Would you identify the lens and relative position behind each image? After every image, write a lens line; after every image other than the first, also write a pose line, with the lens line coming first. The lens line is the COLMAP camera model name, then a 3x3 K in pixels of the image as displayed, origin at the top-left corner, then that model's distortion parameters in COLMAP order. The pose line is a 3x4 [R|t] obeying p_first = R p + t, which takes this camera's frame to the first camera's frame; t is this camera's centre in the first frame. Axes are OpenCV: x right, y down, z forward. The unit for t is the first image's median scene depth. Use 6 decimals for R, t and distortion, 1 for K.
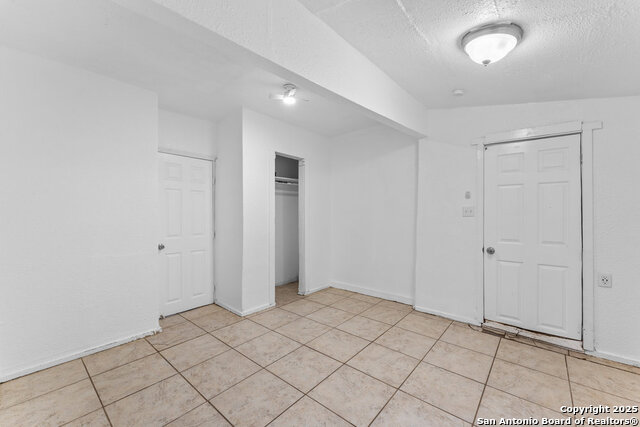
lens RADIAL K [[264.7, 0, 319.4], [0, 264.7, 209.8], [0, 0, 1]] dist [0.003884, 0.000033]
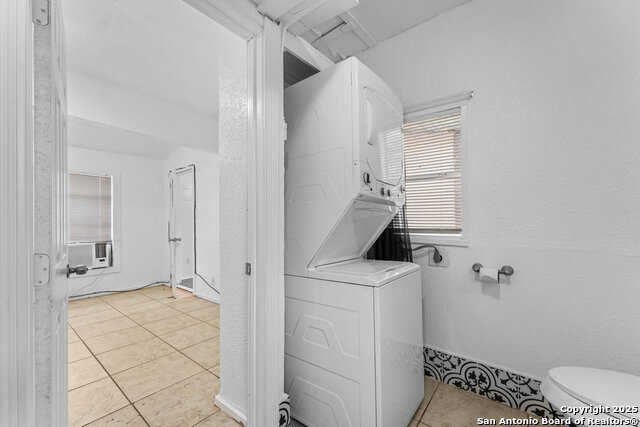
lens RADIAL K [[264.7, 0, 319.4], [0, 264.7, 209.8], [0, 0, 1]] dist [0.003884, 0.000033]
pose [[-0.999274, 0.008352, -0.037174, -0.866236], [0.009089, 0.999765, -0.019694, 0.054090], [0.037001, -0.020018, -0.999115, 1.715935]]
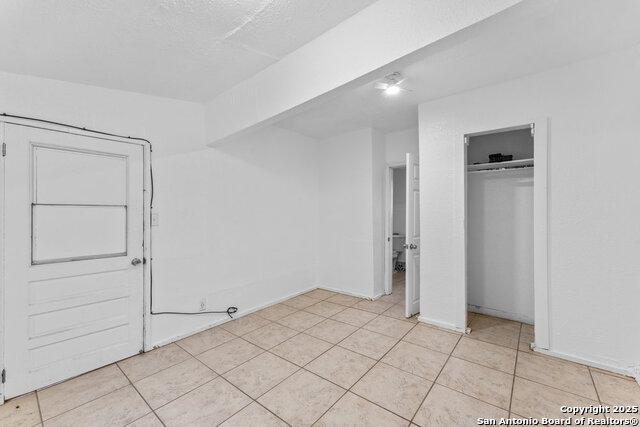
lens RADIAL K [[264.7, 0, 319.4], [0, 264.7, 209.8], [0, 0, 1]] dist [0.003884, 0.000033]
pose [[0.008292, -0.005840, -0.999949, 0.810258], [0.014990, 0.999871, -0.005715, -0.000536], [0.999853, -0.014941, 0.008378, 0.770061]]
